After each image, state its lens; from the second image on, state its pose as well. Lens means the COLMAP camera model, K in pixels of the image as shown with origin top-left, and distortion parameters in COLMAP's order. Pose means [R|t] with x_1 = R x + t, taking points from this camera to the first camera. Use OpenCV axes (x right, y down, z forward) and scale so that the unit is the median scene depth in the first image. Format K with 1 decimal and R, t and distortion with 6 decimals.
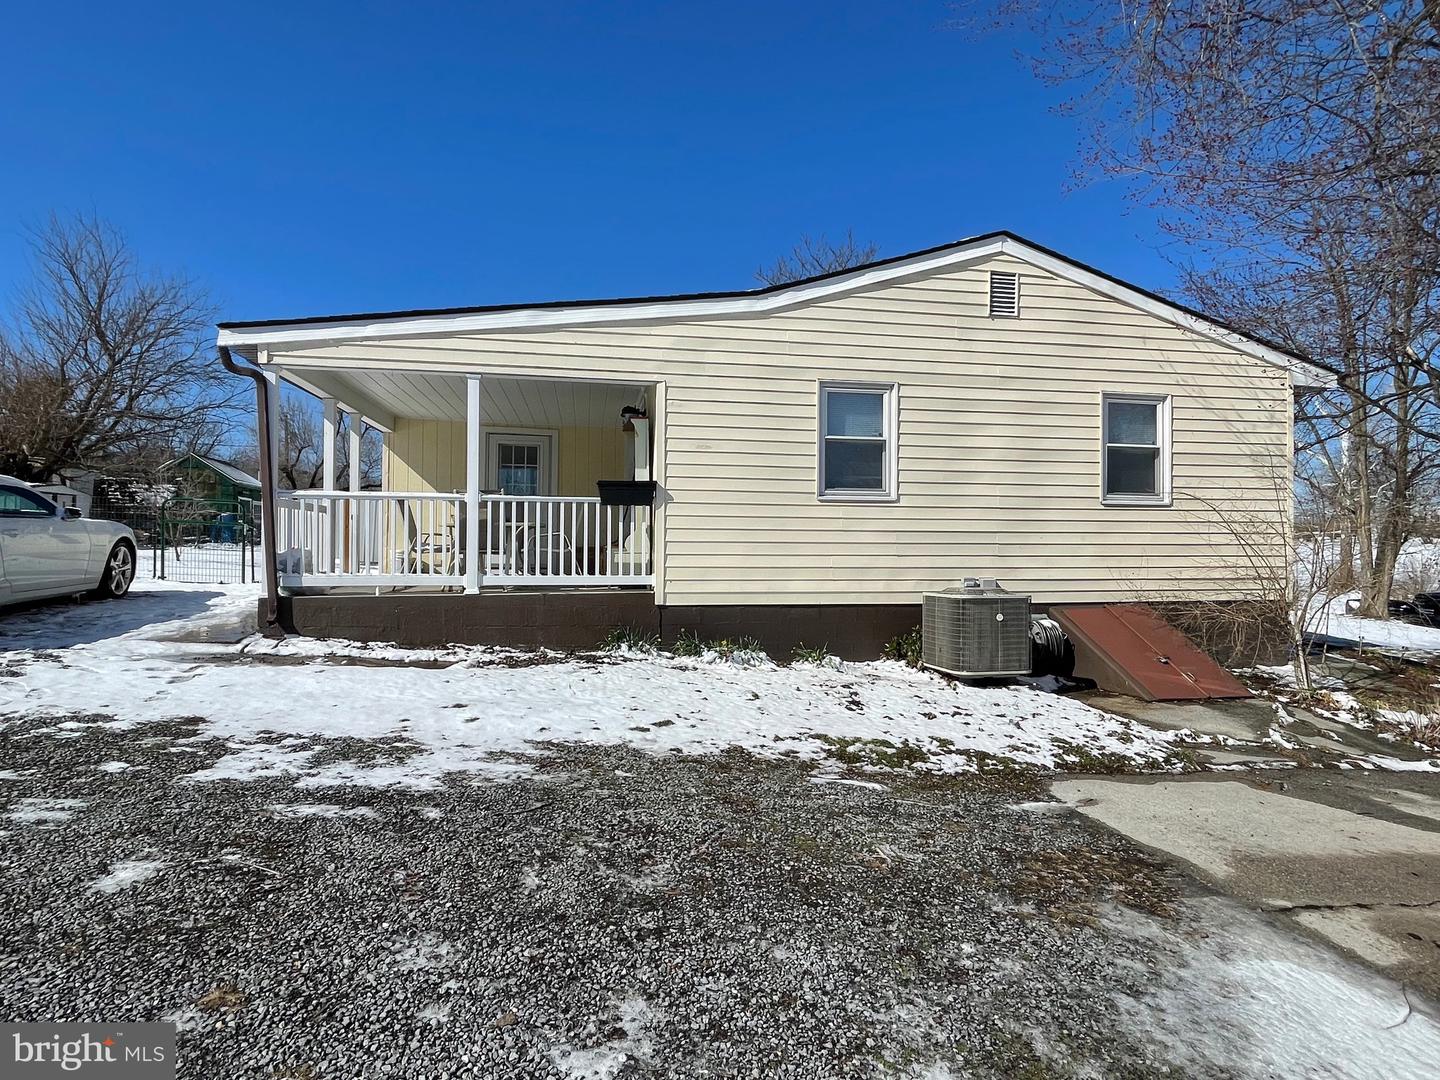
lens RADIAL K [[799.9, 0, 720.0], [0, 799.9, 540.0], [0, 0, 1]] dist [0.026748, -0.033748]
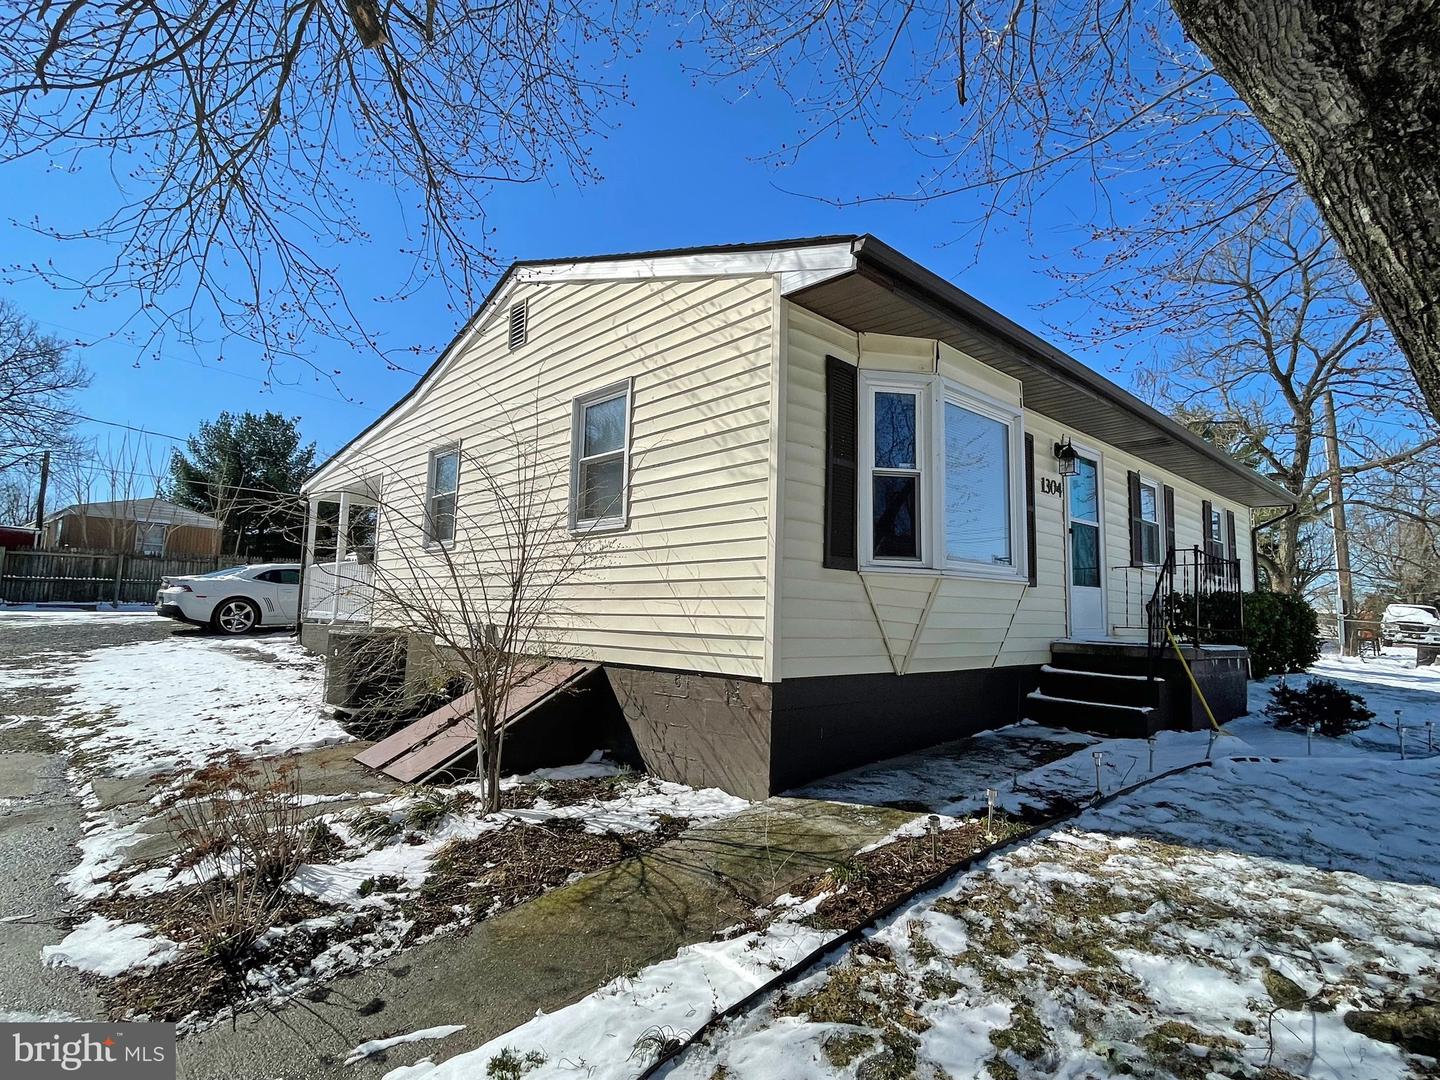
lens RADIAL K [[740.4, 0, 712.7], [0, 740.4, 546.9], [0, 0, 1]] dist [0.005271, 0.000834]
pose [[0.544503, -0.074692, -0.835427, 1.161790], [-0.006067, 0.995650, -0.092971, 0.034944], [0.838737, 0.055692, 0.541682, 0.714477]]
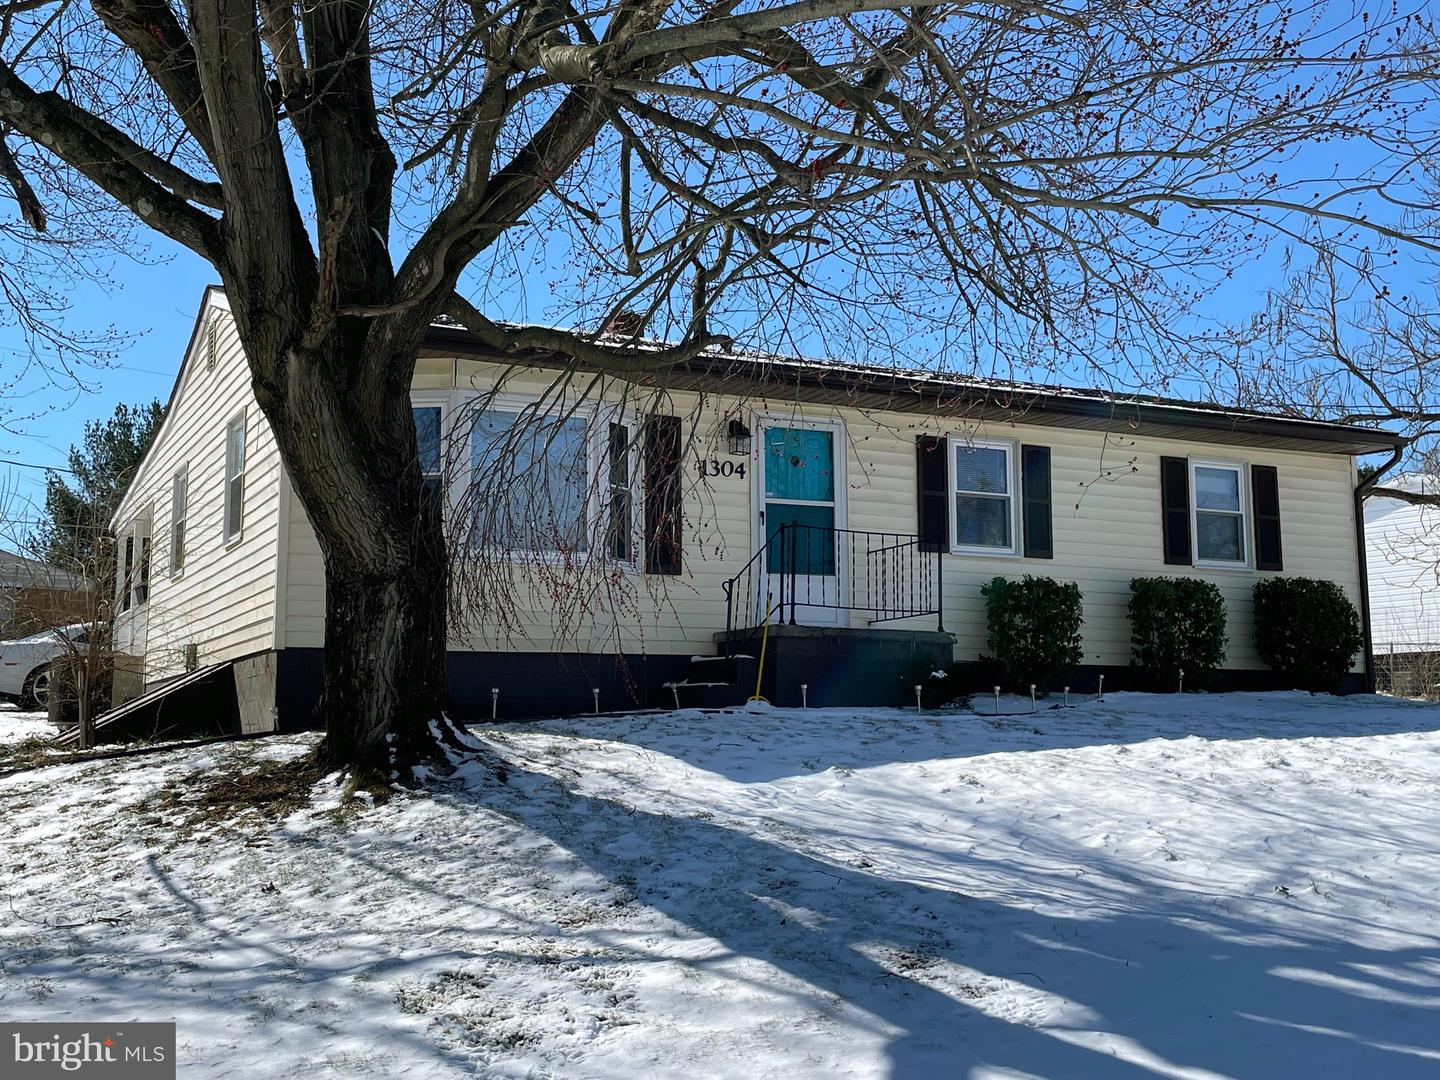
lens RADIAL K [[1635.9, 0, 720.0], [0, 1635.9, 540.0], [0, 0, 1]] dist [0.109225, -0.164432]
pose [[0.291438, -0.134509, -0.947086, 2.299425], [0.022091, 0.990747, -0.133912, 0.192923], [0.956335, 0.018105, 0.291712, 0.983515]]
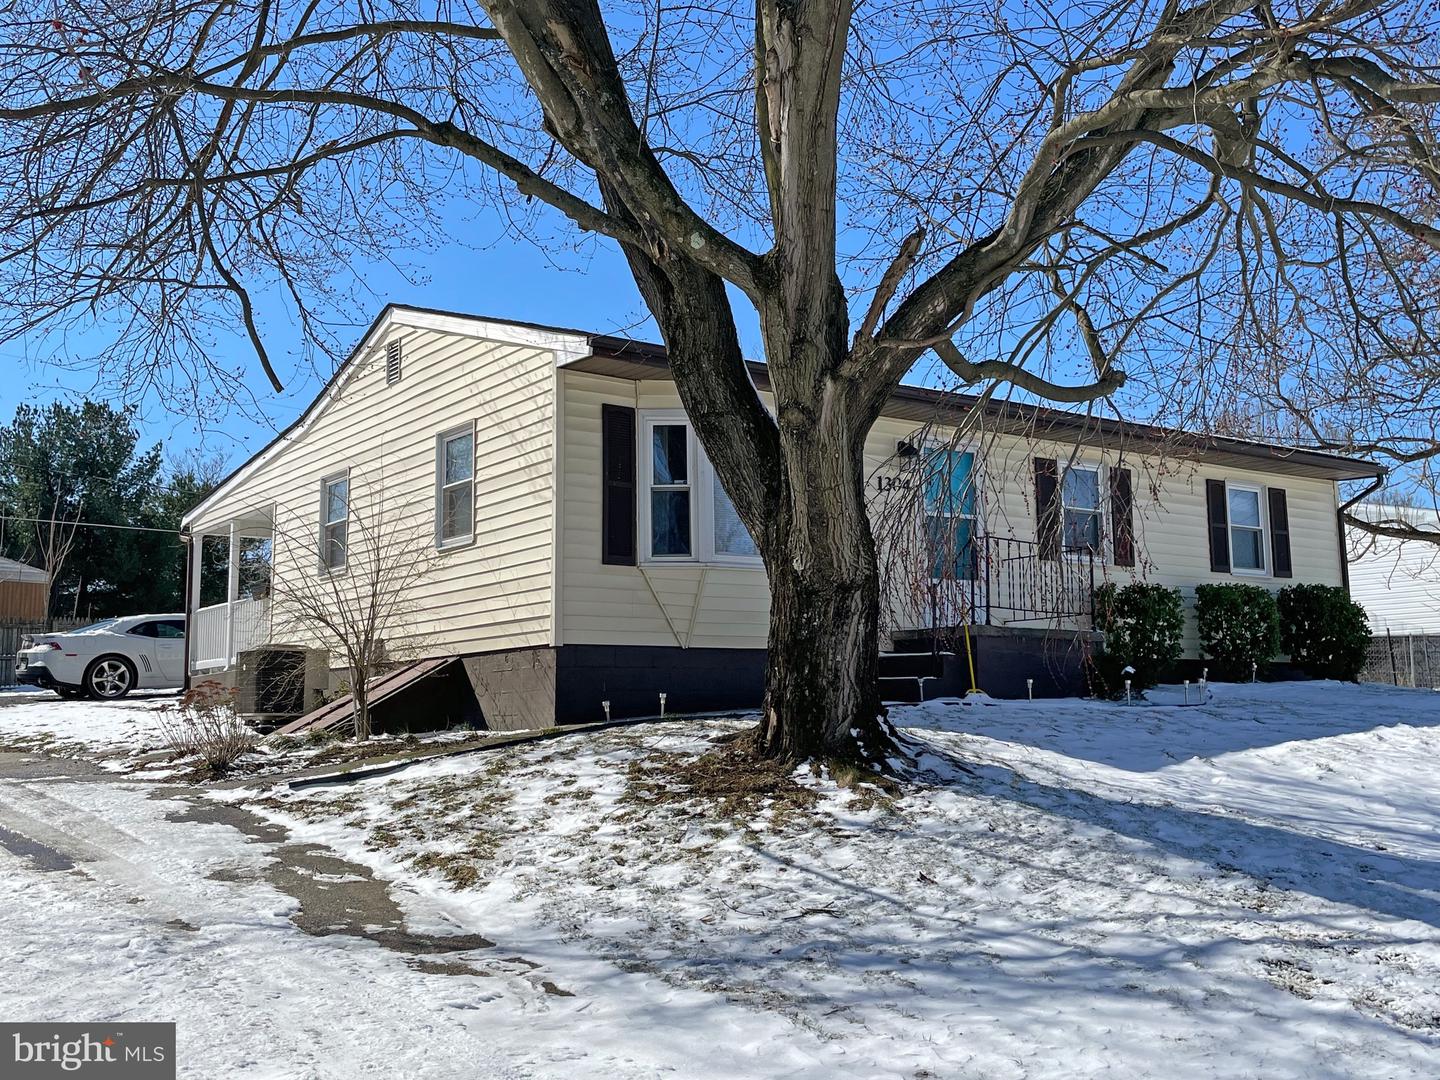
lens RADIAL K [[1446.8, 0, 718.1], [0, 1446.8, 533.3], [0, 0, 1]] dist [0.072865, -0.023043]
pose [[0.438457, -0.133373, -0.888801, 2.098105], [0.031033, 0.990585, -0.133338, 0.166419], [0.898216, 0.030881, 0.438468, 0.551462]]
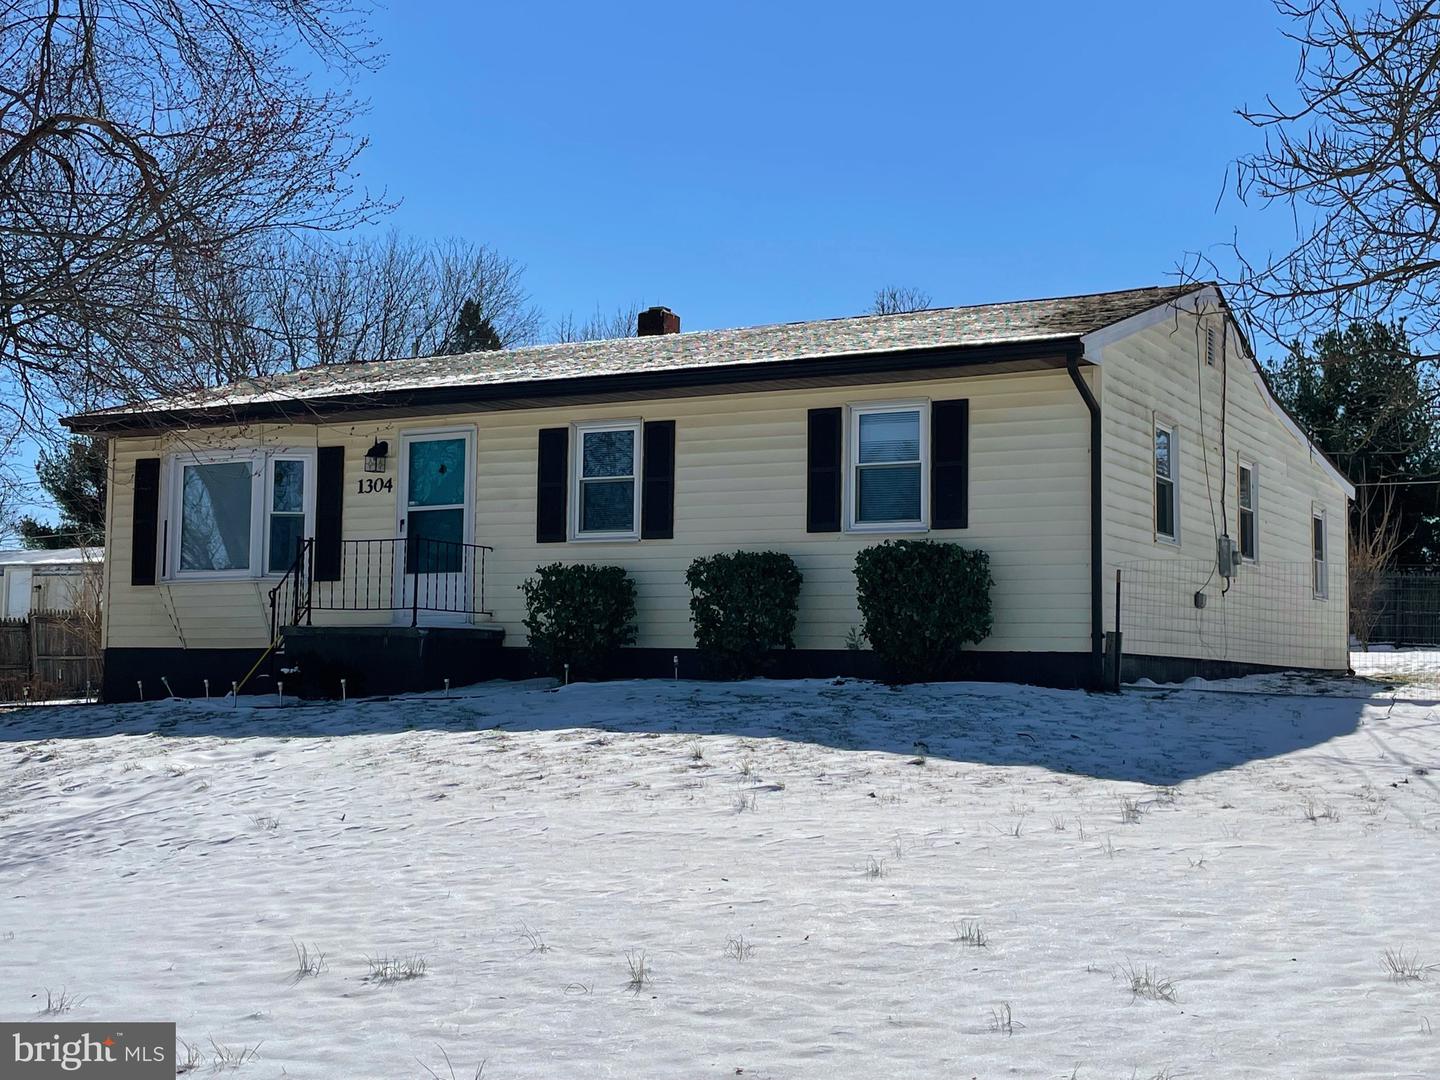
lens RADIAL K [[1835.4, 0, 725.4], [0, 1835.4, 541.2], [0, 0, 1]] dist [0.080898, -0.099868]
pose [[-0.625042, -0.078110, -0.776673, 2.139193], [-0.008941, 0.995632, -0.092935, 0.158511], [0.780540, -0.051144, -0.623010, 3.216951]]
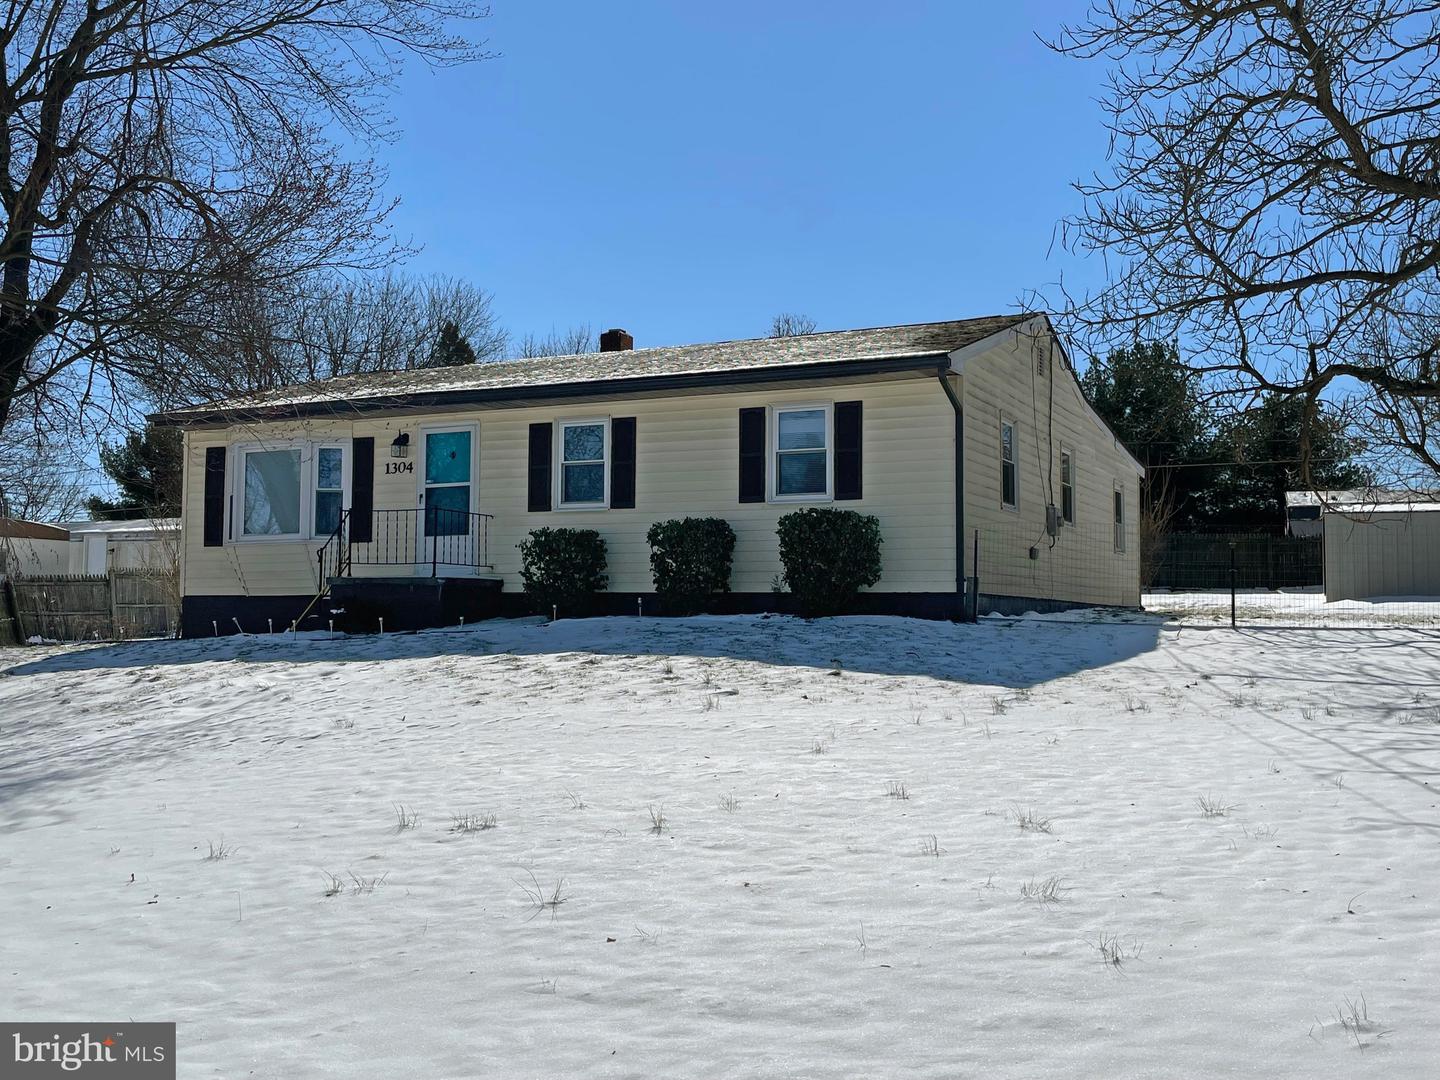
lens RADIAL K [[1446.8, 0, 718.1], [0, 1446.8, 533.3], [0, 0, 1]] dist [0.072865, -0.023043]
pose [[-0.584589, -0.065379, -0.808691, 2.209220], [-0.000685, 0.996787, -0.080091, 0.170136], [0.811329, -0.046266, -0.582755, 3.215336]]
